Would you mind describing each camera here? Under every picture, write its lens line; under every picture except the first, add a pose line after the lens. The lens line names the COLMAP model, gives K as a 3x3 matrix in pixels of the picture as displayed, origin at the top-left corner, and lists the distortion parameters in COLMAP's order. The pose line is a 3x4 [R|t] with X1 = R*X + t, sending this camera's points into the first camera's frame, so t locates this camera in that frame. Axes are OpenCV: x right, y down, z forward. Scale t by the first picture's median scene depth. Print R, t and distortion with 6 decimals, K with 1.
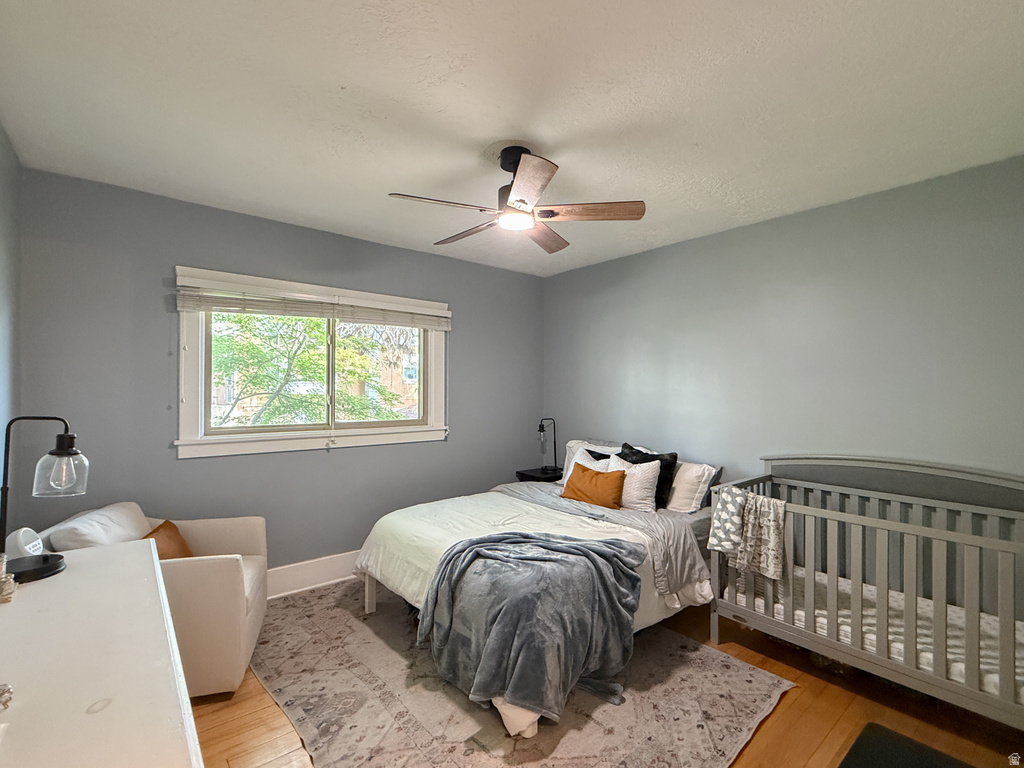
lens RADIAL K [[479.4, 0, 507.6], [0, 479.4, 385.7], [0, 0, 1]] dist [-0.002107, -0.000302]
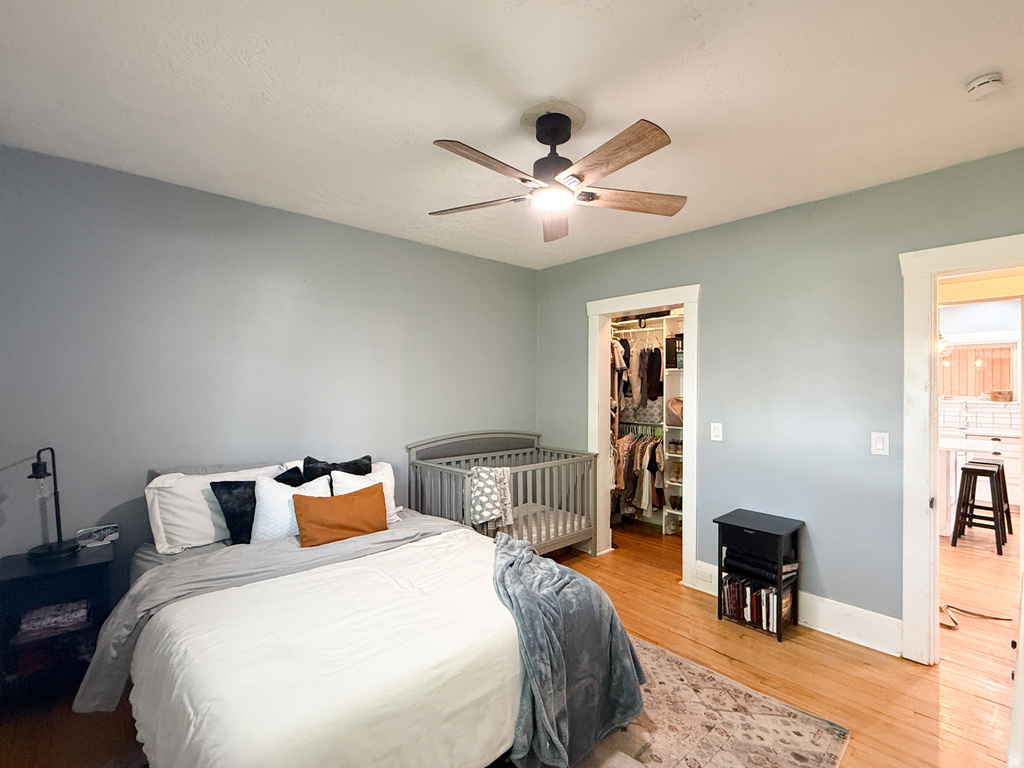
lens RADIAL K [[479.4, 0, 507.6], [0, 479.4, 385.7], [0, 0, 1]] dist [-0.002107, -0.000302]
pose [[-0.064958, -0.007066, 0.997863, -0.771327], [-0.015238, 0.999865, 0.006088, -0.007142], [-0.997772, -0.014810, -0.065057, 1.018311]]
